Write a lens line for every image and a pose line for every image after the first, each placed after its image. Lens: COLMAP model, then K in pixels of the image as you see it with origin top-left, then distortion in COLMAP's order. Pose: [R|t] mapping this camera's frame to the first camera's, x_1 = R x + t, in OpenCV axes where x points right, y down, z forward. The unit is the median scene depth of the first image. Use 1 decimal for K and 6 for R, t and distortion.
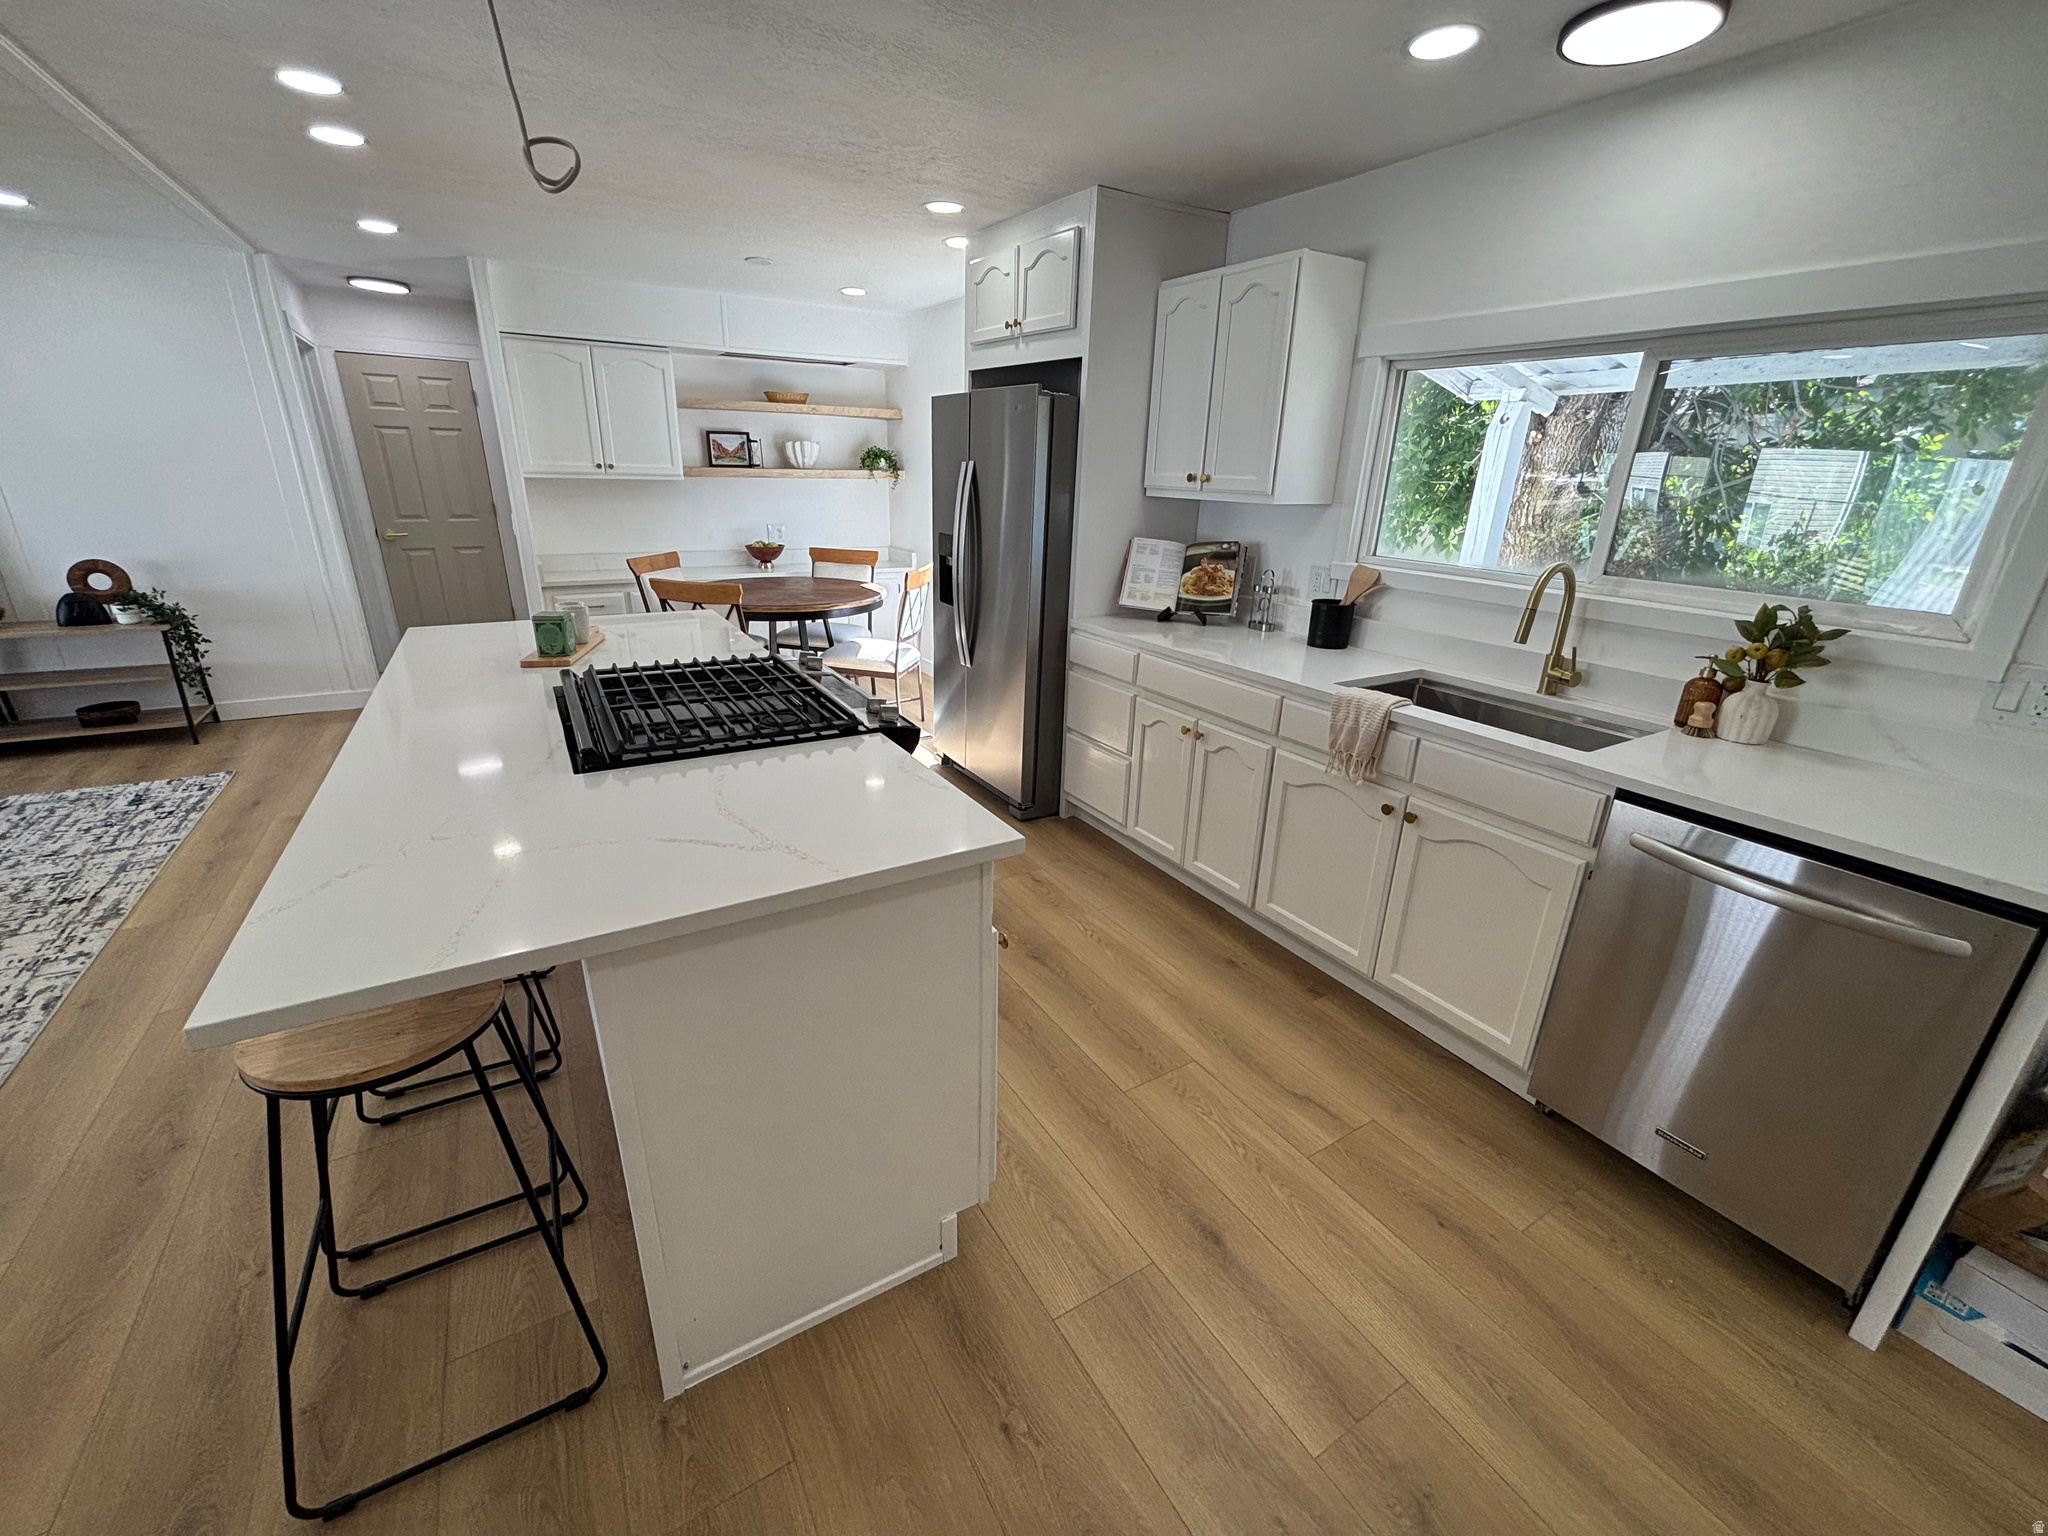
lens RADIAL K [[836.1, 0, 1017.5], [0, 836.1, 768.9], [0, 0, 1]] dist [0.010975, -0.000265]
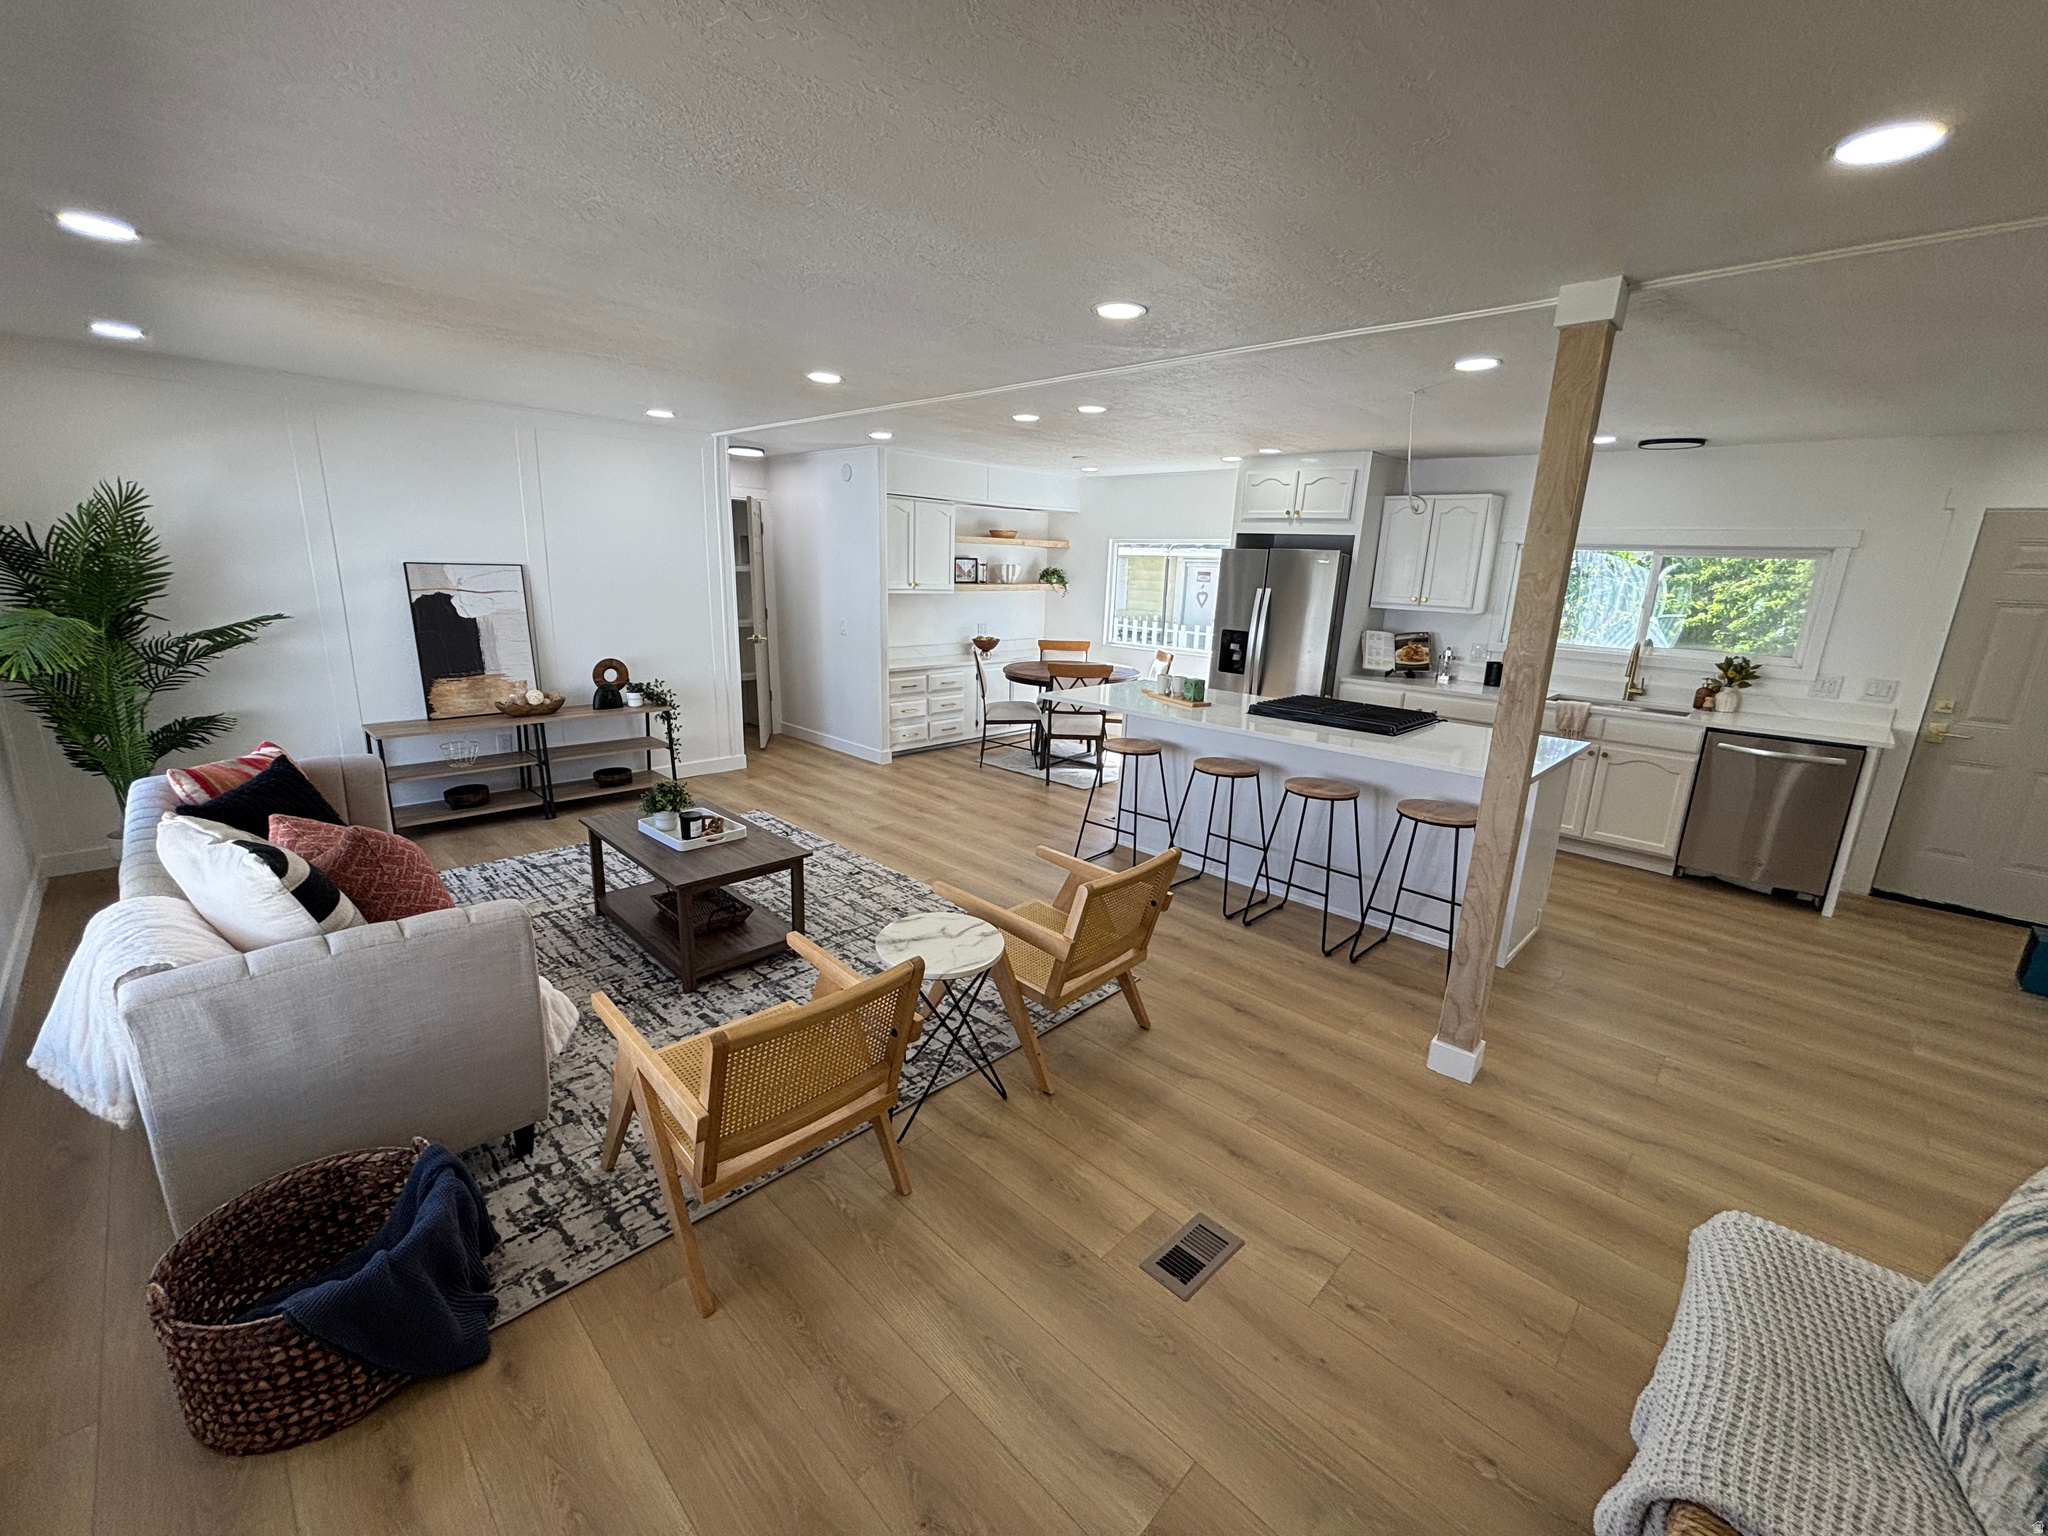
lens RADIAL K [[817.9, 0, 1015.4], [0, 817.9, 768.6], [0, 0, 1]] dist [0.000500, -0.000070]
pose [[0.965843, -0.056259, 0.252947, -1.028862], [0.079964, 0.993216, -0.084427, 0.098470], [-0.246481, 0.101770, 0.963789, -0.450291]]
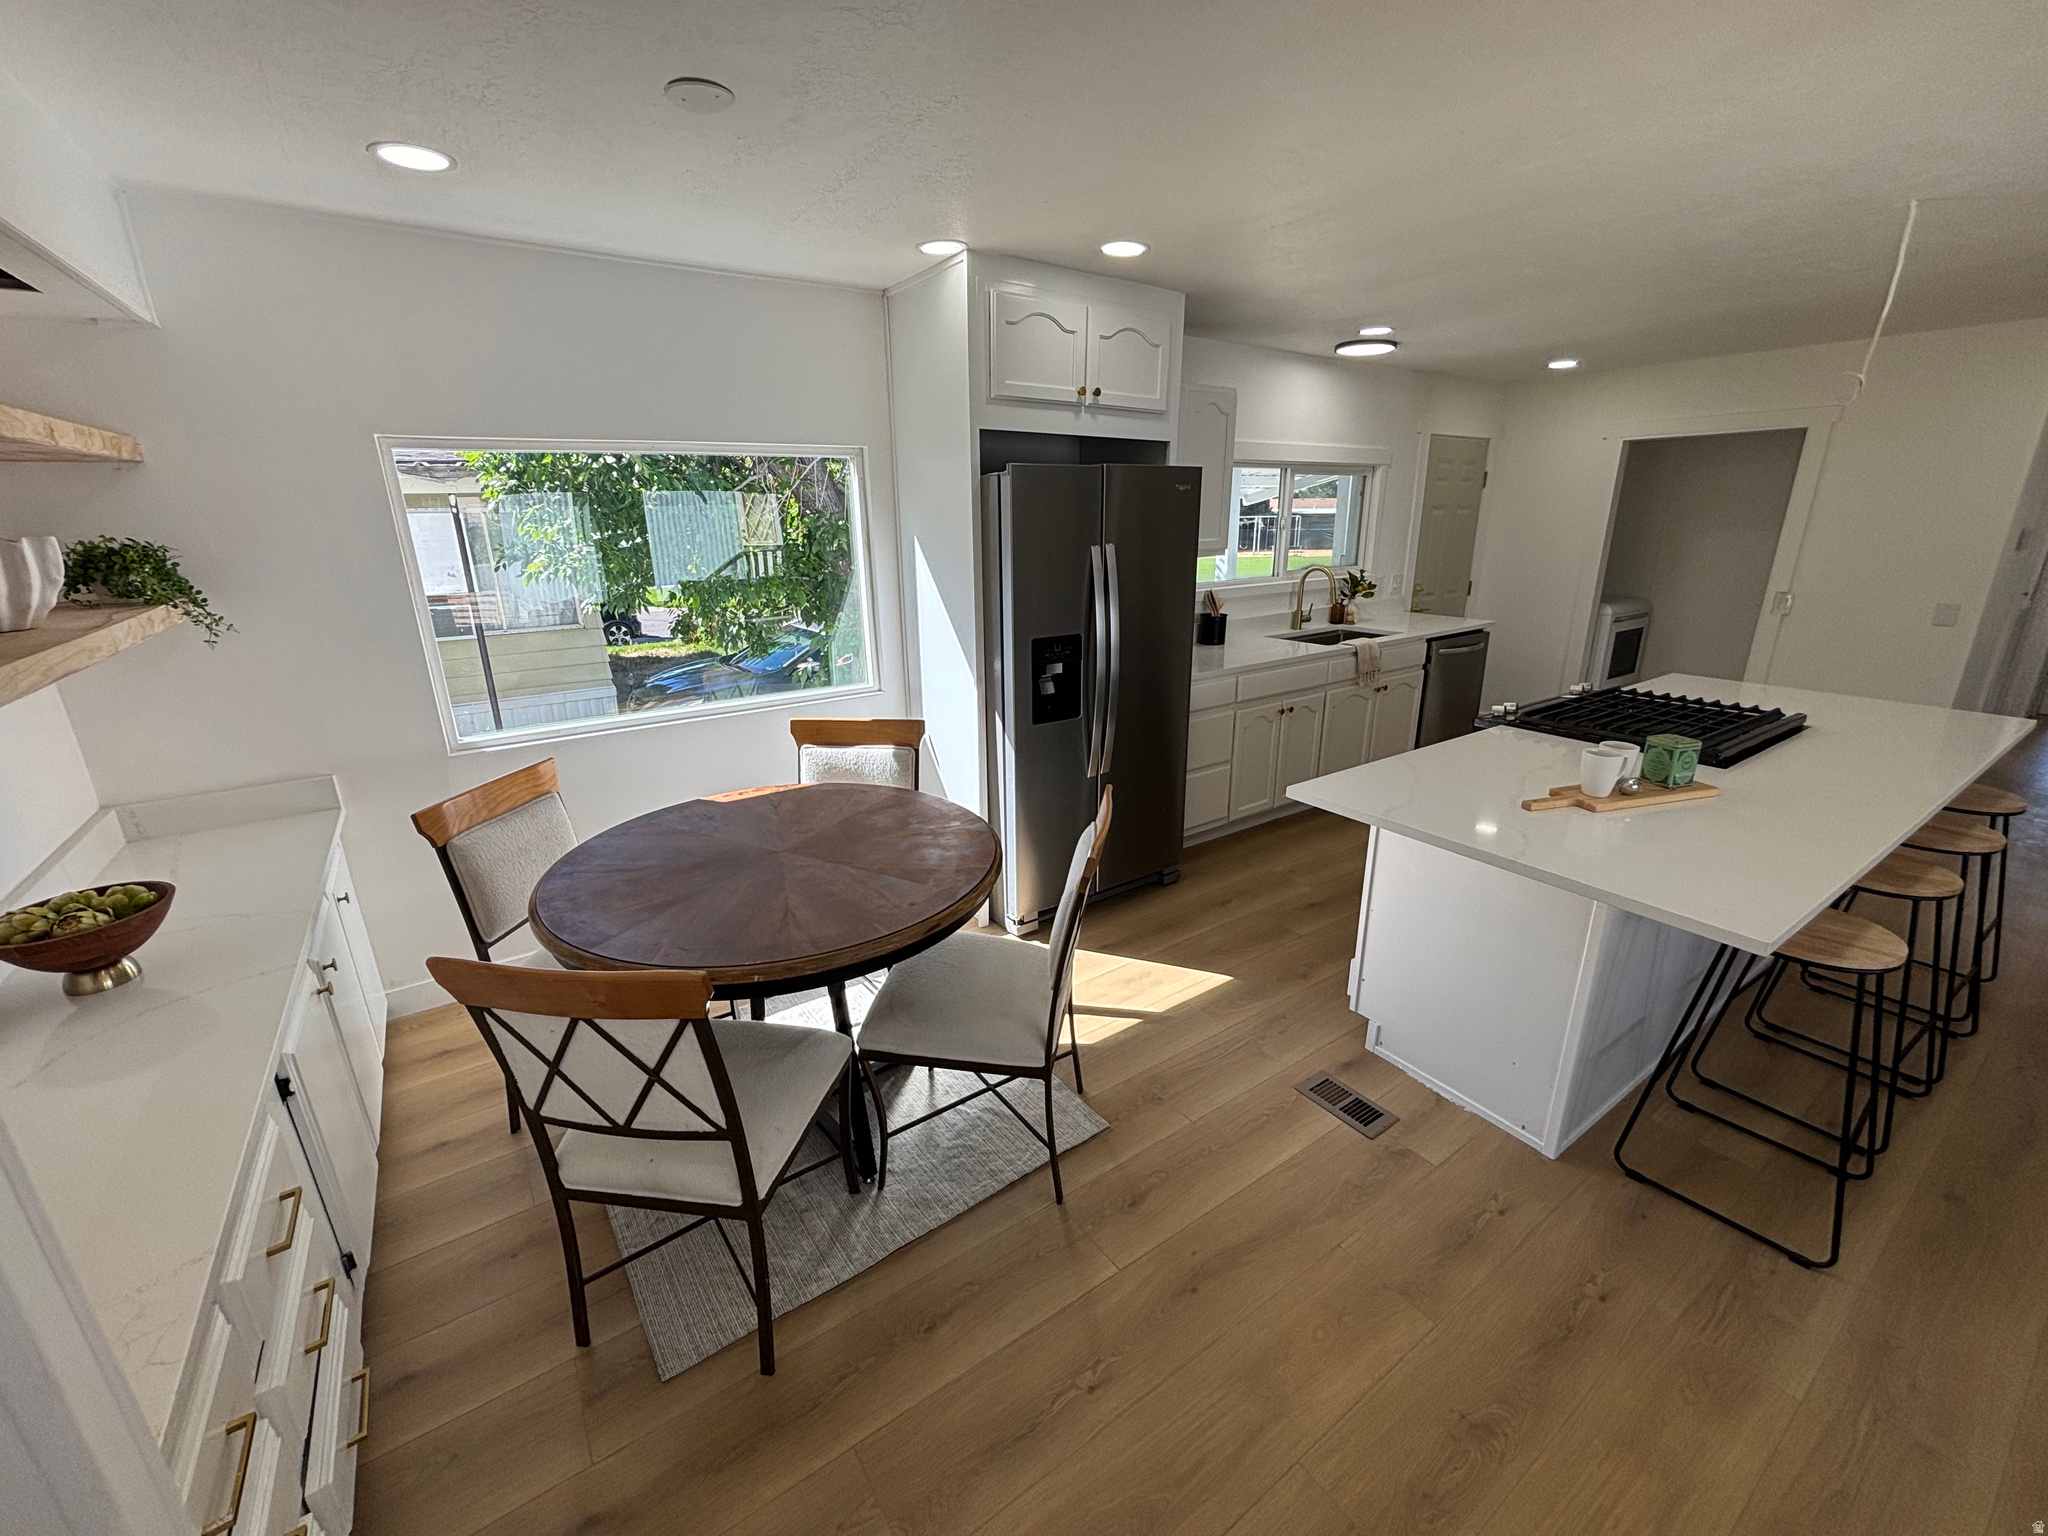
lens RADIAL K [[830.6, 0, 1016.8], [0, 830.6, 767.6], [0, 0, 1]] dist [-0.000633, 0.000026]
pose [[-0.073999, -0.324507, 0.942984, -0.964686], [0.353835, 0.875513, 0.329055, -0.498902], [-0.932376, 0.358011, 0.050035, 1.171886]]
